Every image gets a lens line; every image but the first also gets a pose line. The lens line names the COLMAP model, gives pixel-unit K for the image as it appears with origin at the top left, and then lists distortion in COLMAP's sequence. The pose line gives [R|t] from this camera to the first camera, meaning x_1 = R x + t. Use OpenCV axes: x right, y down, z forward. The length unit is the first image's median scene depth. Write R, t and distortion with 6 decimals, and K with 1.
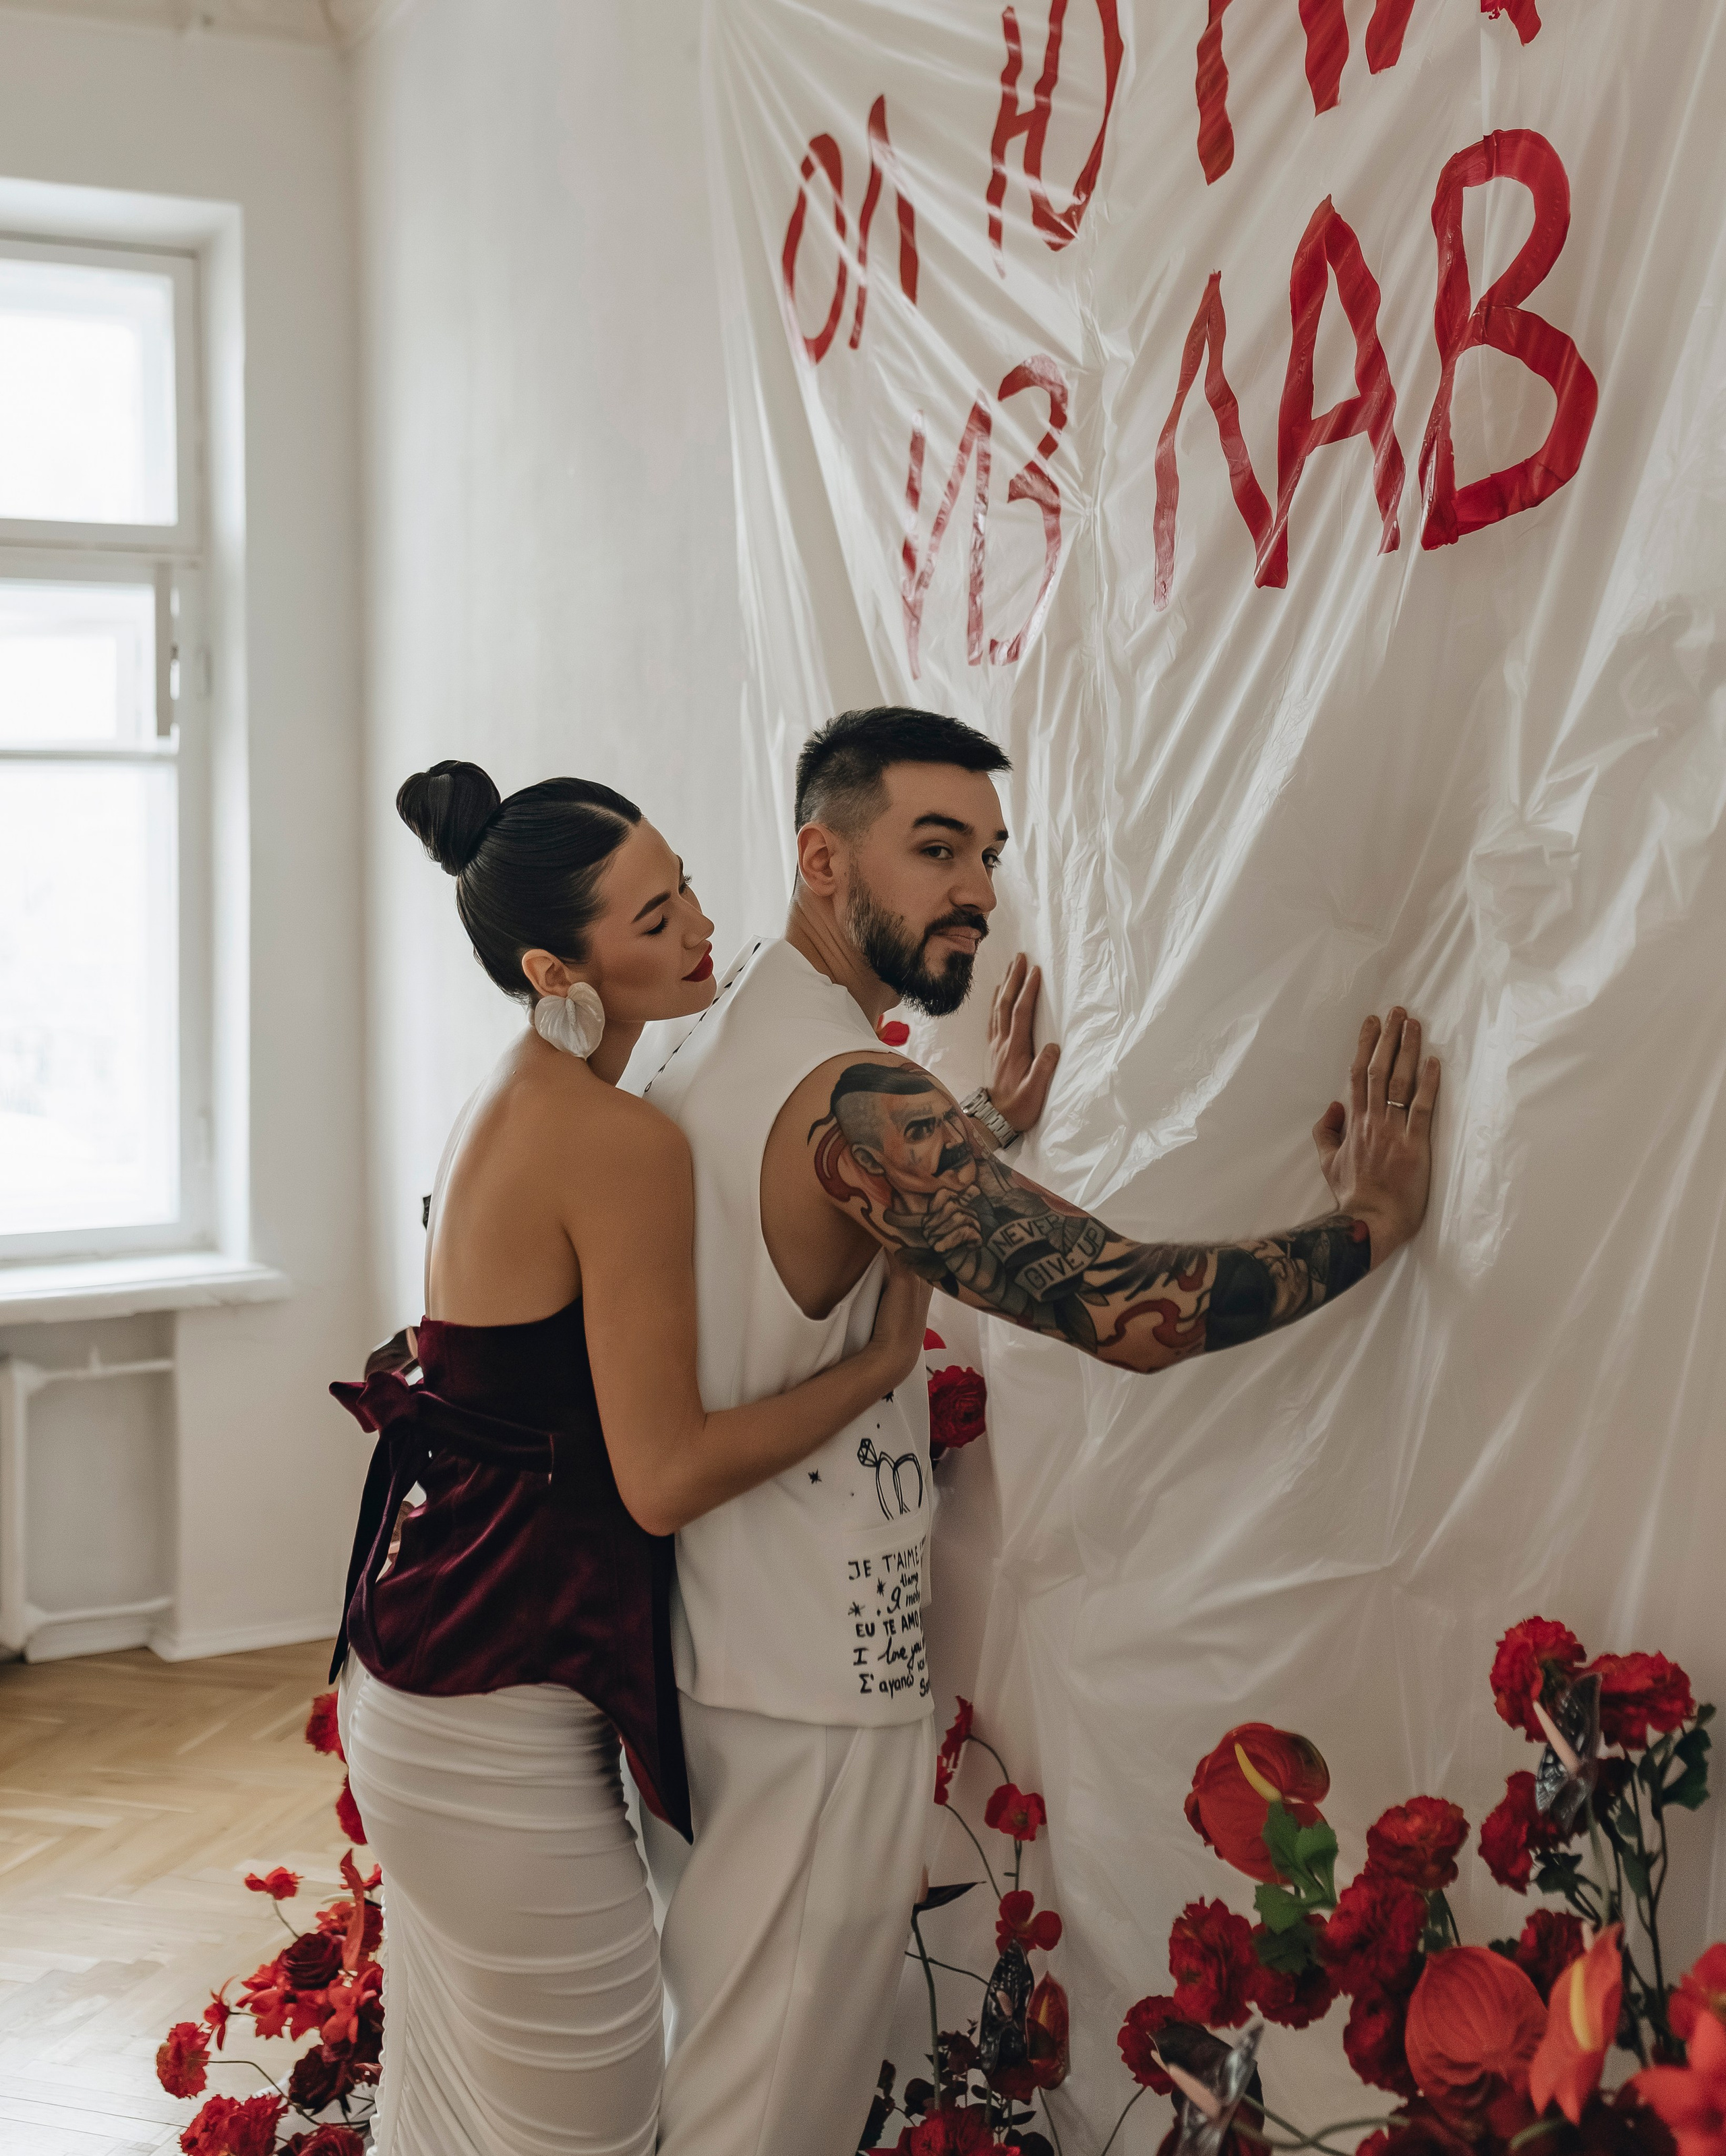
lens RADIAL K [[2444.0, 0, 878.9], [0, 2444.0, 896.5], [0, 0, 1]] dist [-0.017605, 0.000000]
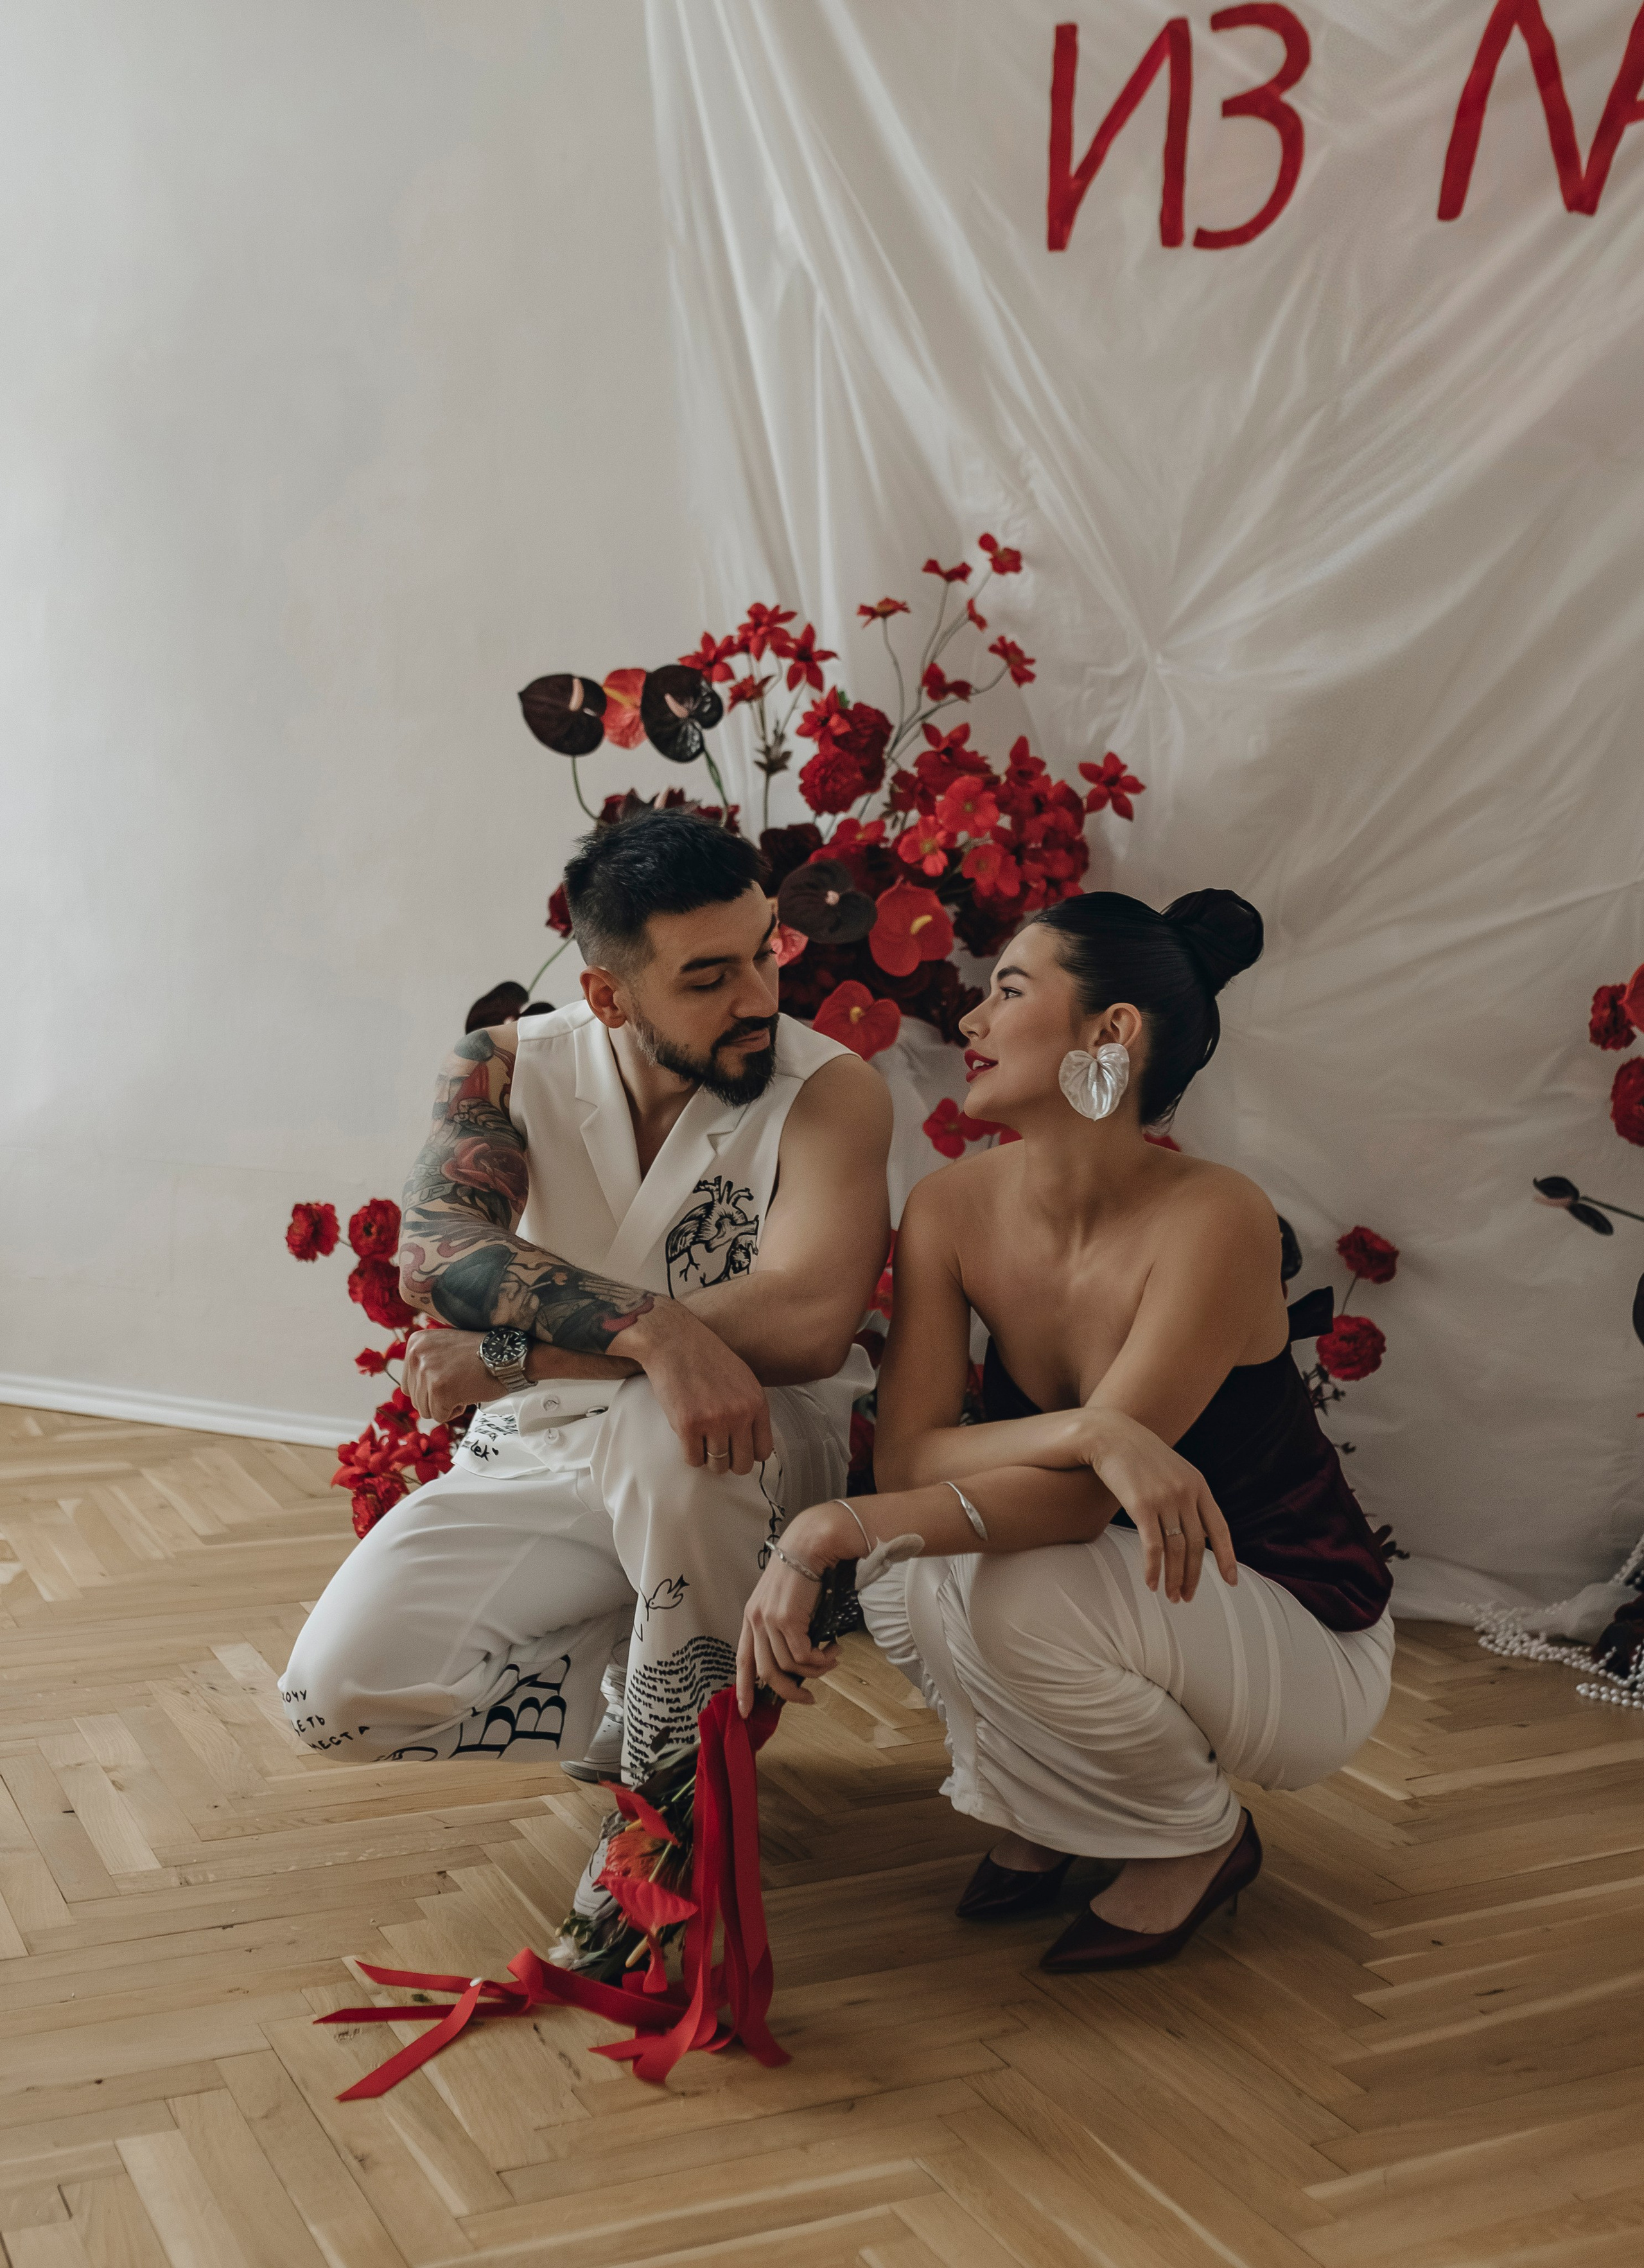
lens RADIAL K [[2549.2, 0, 811.3], [0, 2549.2, 1155.9], [0, 0, 1]] dist [-0.007273, 0.000000]
pose [[0.723892, -0.045053, 0.688441, -1.348203], [-0.047262, 0.992283, 0.114633, 0.300797], [-0.688293, -0.115519, 0.716176, 0.192460]]
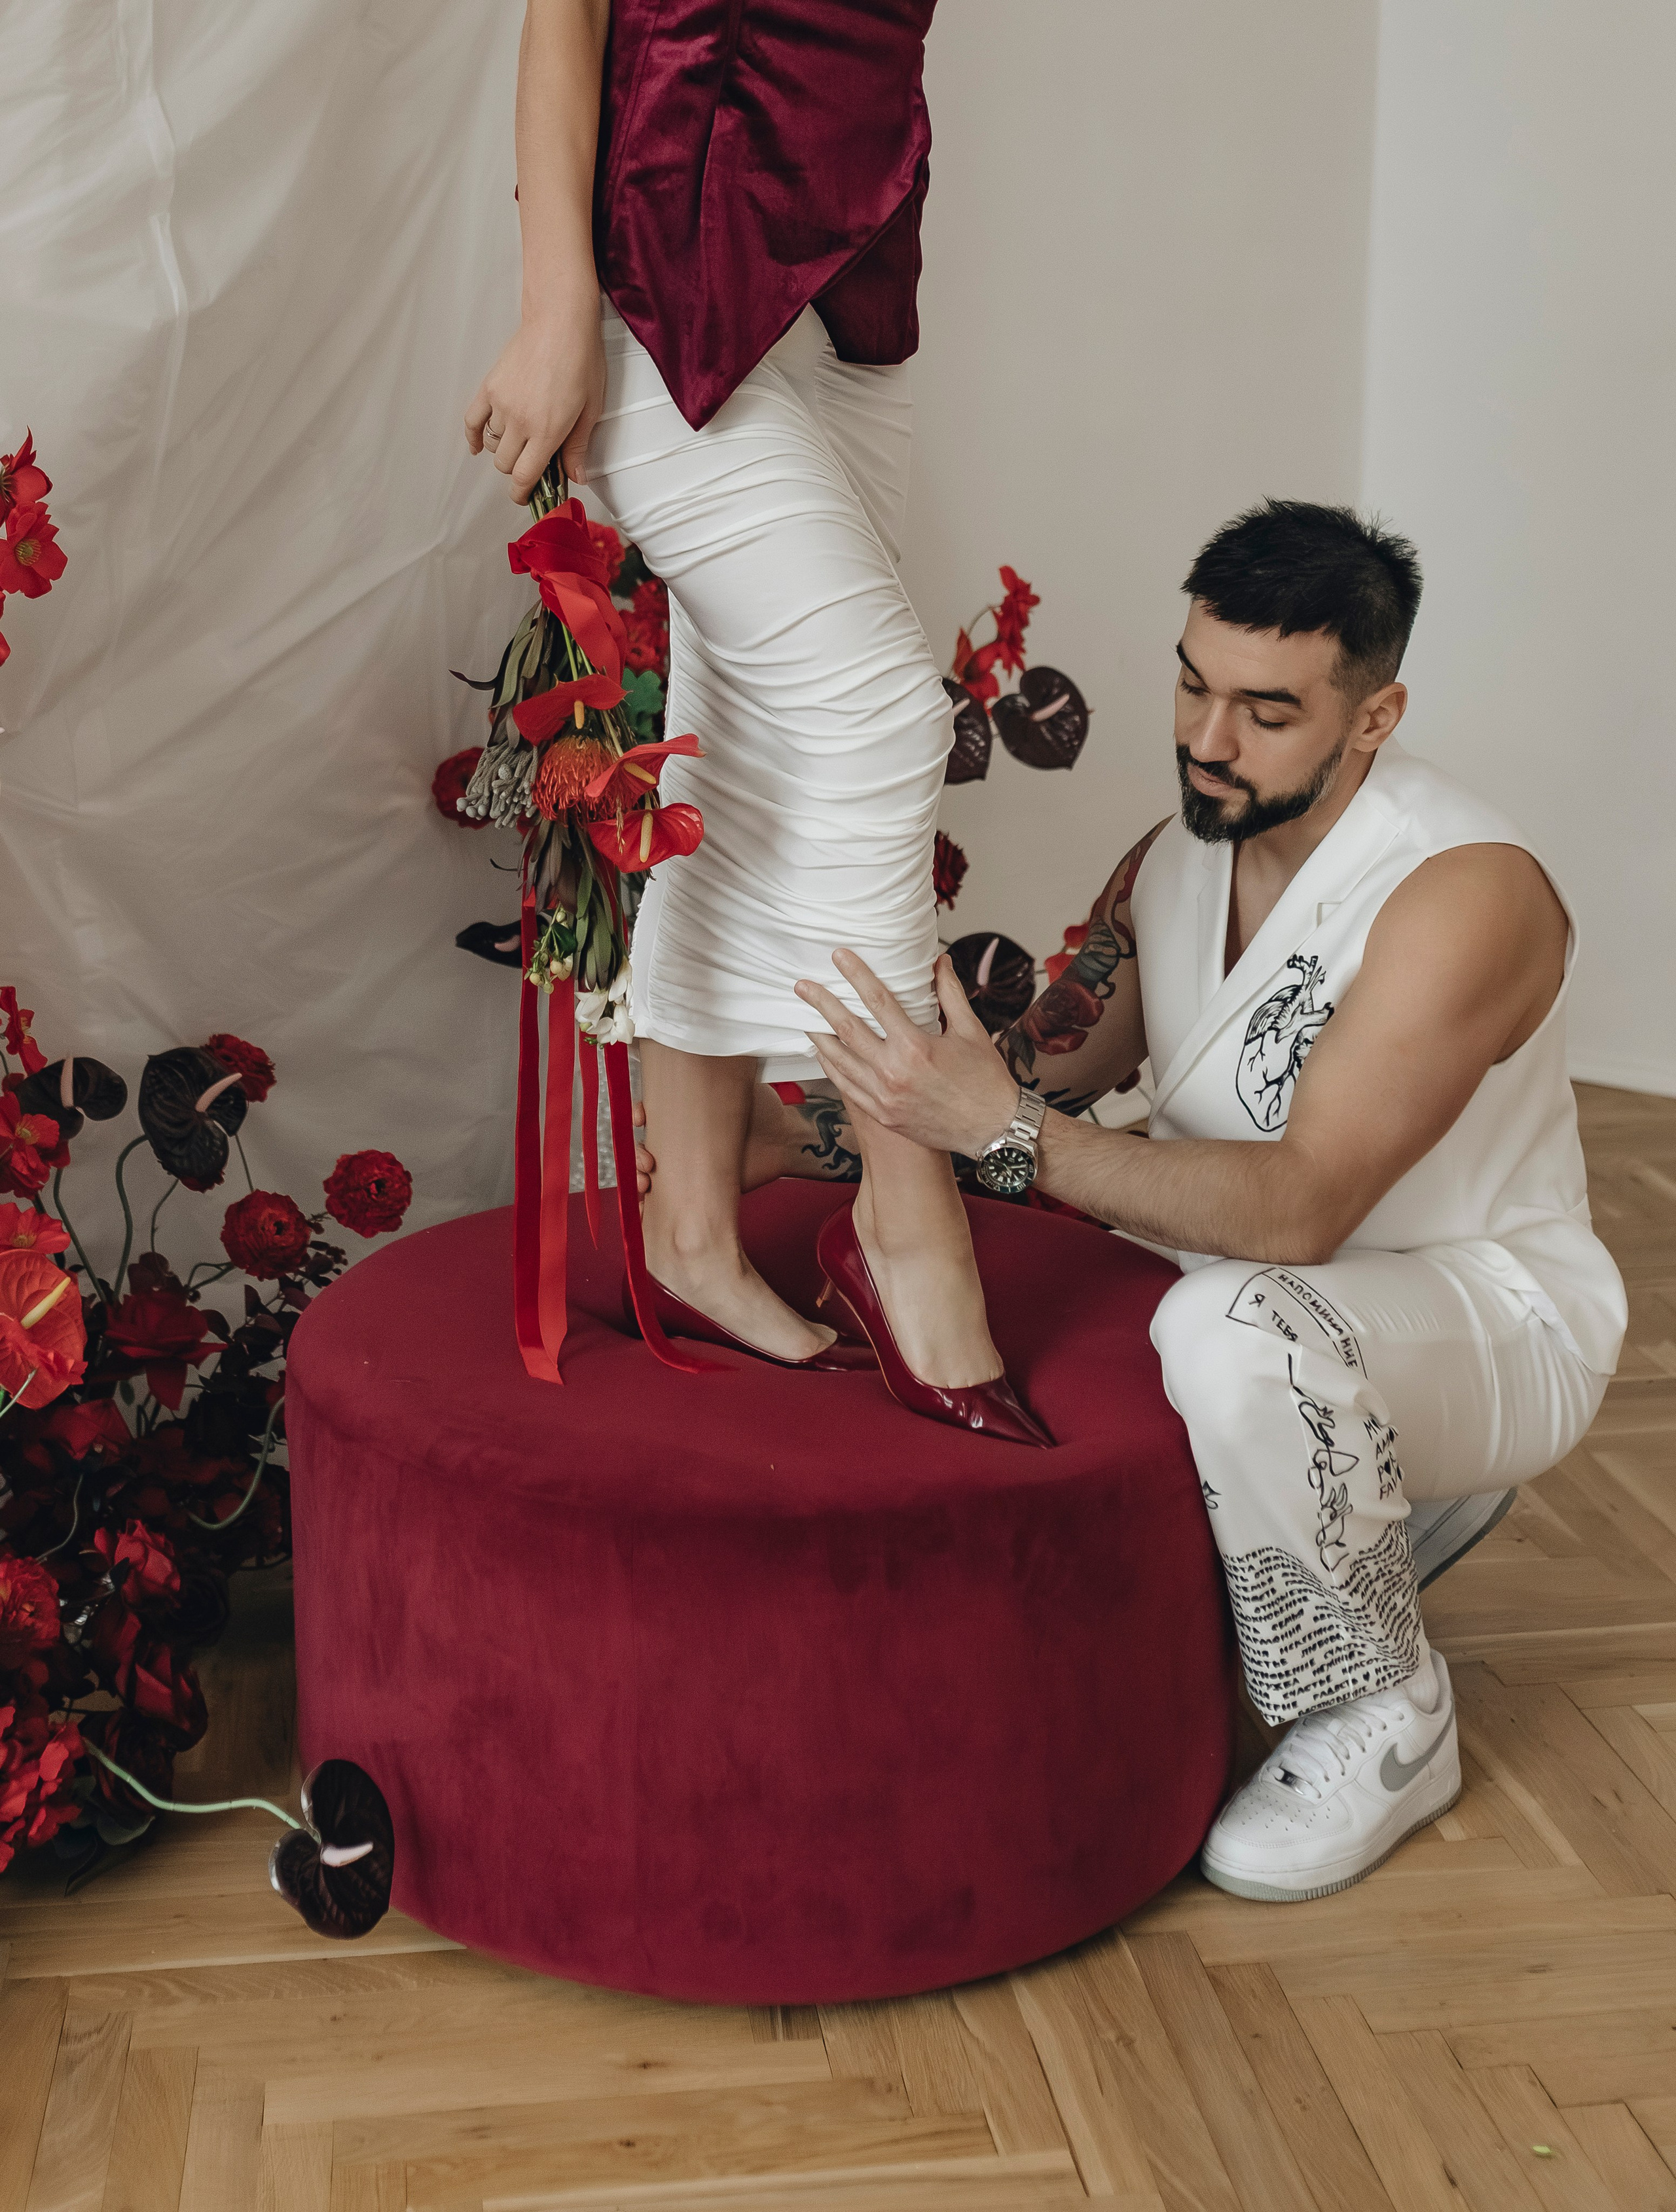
lens RADIAL K [[2826.8, 0, 807.5], [0, 2826.8, 811.5], [0, 0, 1]] dist [-0.011411, 0.000000]
pose [[-0.420229, -0.142384, 0.896177, -1.278872], [-0.001193, 0.987698, 0.156366, 0.189729], [-0.907417, 0.064641, -0.415230, 1.513473]]
